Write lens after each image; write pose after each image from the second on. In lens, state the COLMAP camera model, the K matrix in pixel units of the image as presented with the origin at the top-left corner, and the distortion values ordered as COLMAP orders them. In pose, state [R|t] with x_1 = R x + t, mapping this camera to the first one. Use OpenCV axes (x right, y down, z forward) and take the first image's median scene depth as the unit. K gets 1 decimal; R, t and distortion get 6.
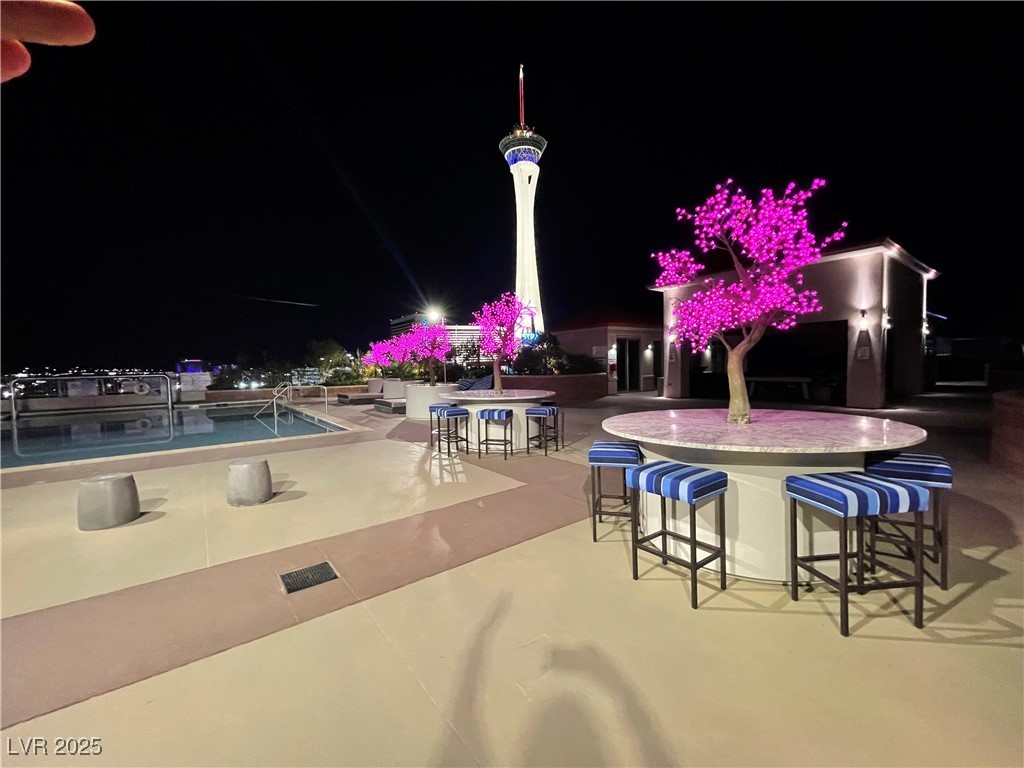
lens RADIAL K [[415.8, 0, 507.8], [0, 415.8, 383.0], [0, 0, 1]] dist [0.001830, -0.001214]
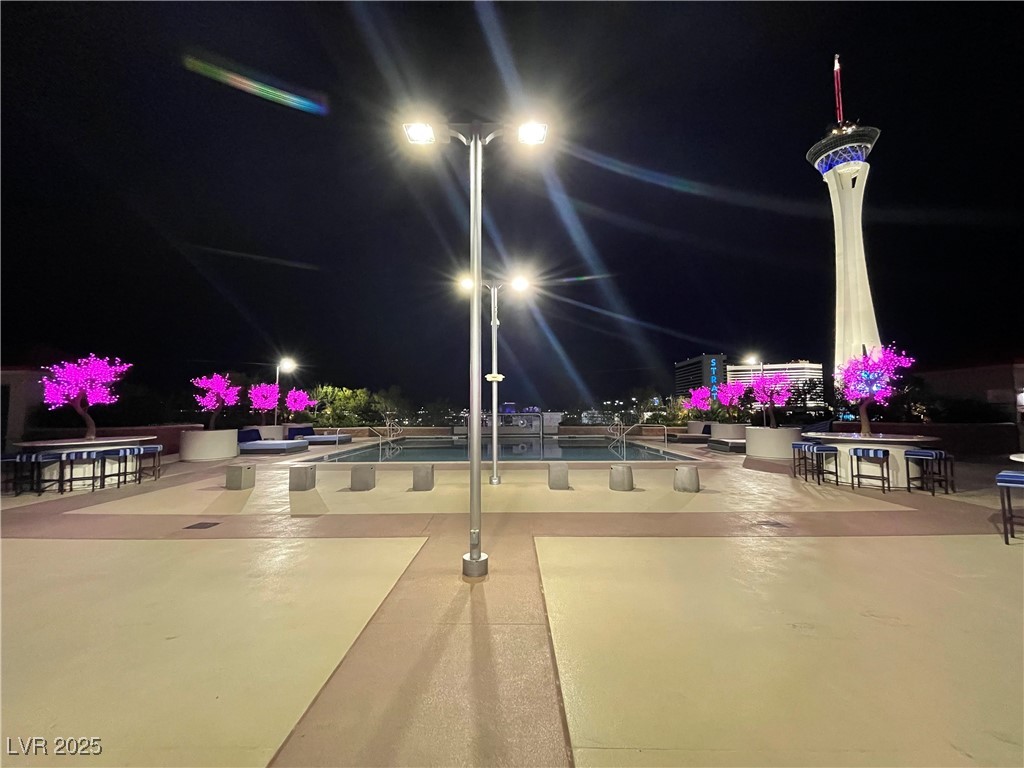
lens RADIAL K [[415.8, 0, 507.4], [0, 415.8, 382.5], [0, 0, 1]] dist [0.001830, -0.001214]
pose [[0.794828, -0.024058, -0.606358, -0.059916], [-0.040417, 0.994896, -0.092453, 0.013471], [0.605487, 0.097992, 0.789799, -0.263344]]
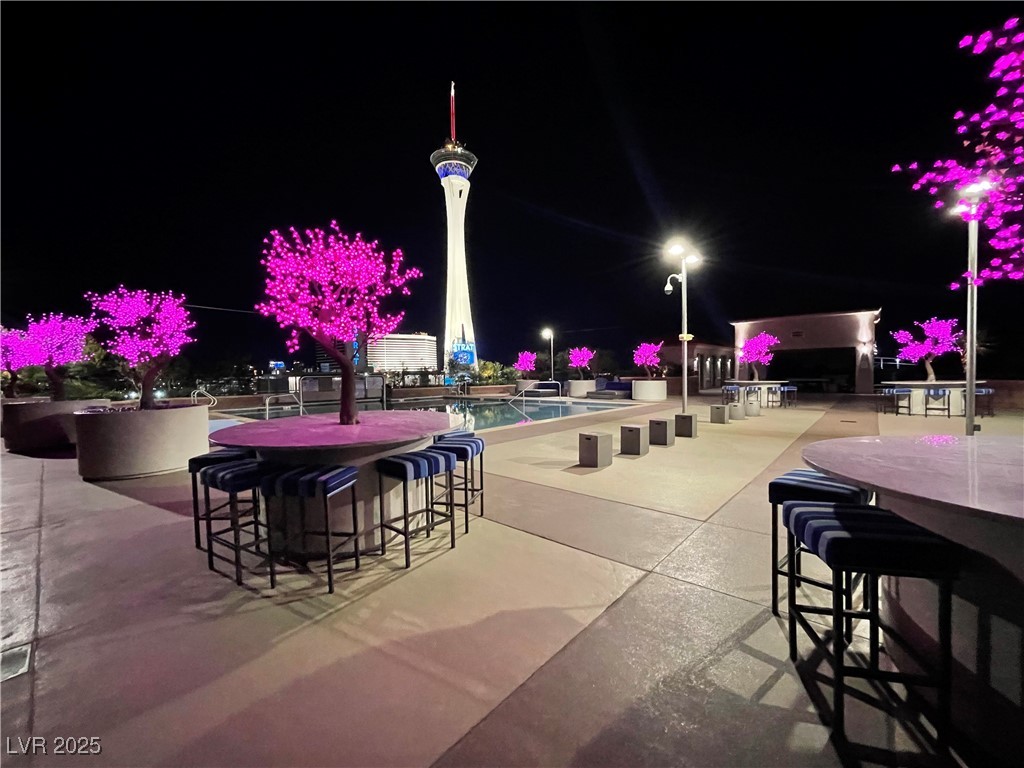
lens RADIAL K [[415.8, 0, 510.6], [0, 415.8, 381.1], [0, 0, 1]] dist [0.001830, -0.001214]
pose [[0.980494, 0.006527, 0.196438, -0.909747], [-0.000656, 0.999552, -0.029934, 0.048270], [-0.196546, 0.029221, 0.980059, -0.442499]]
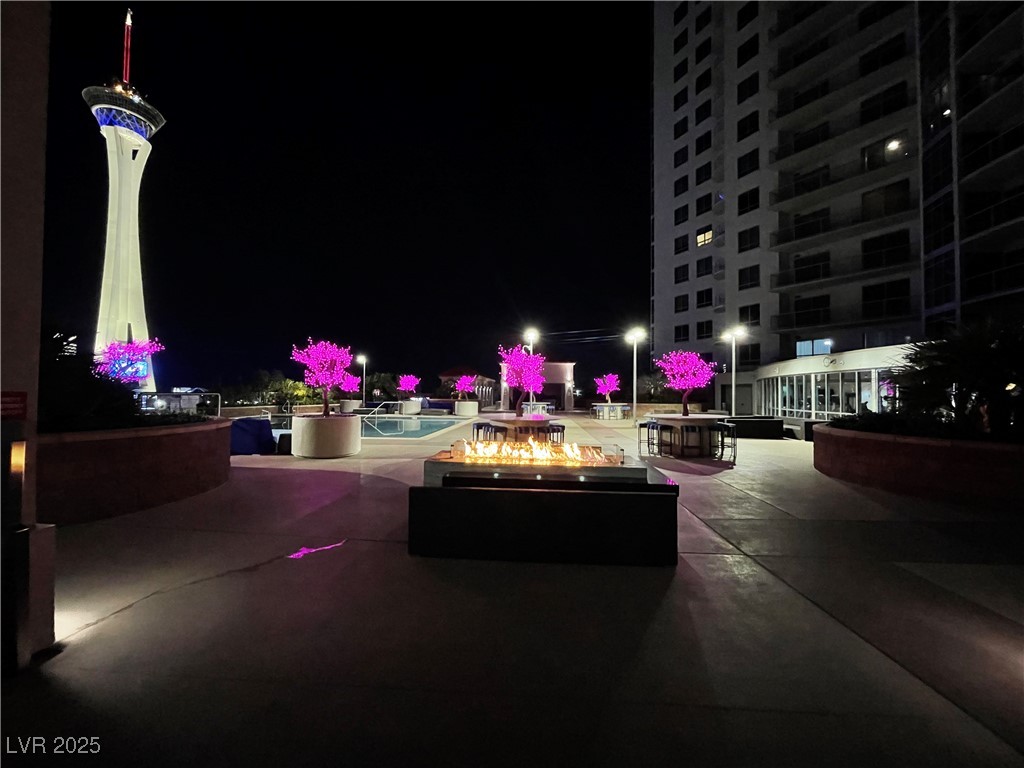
lens RADIAL K [[415.8, 0, 514.7], [0, 415.8, 382.4], [0, 0, 1]] dist [0.001830, -0.001214]
pose [[0.649254, 0.051699, 0.758812, -1.579438], [0.008947, 0.997099, -0.075589, 0.064965], [-0.760519, 0.055866, 0.646908, -0.654765]]
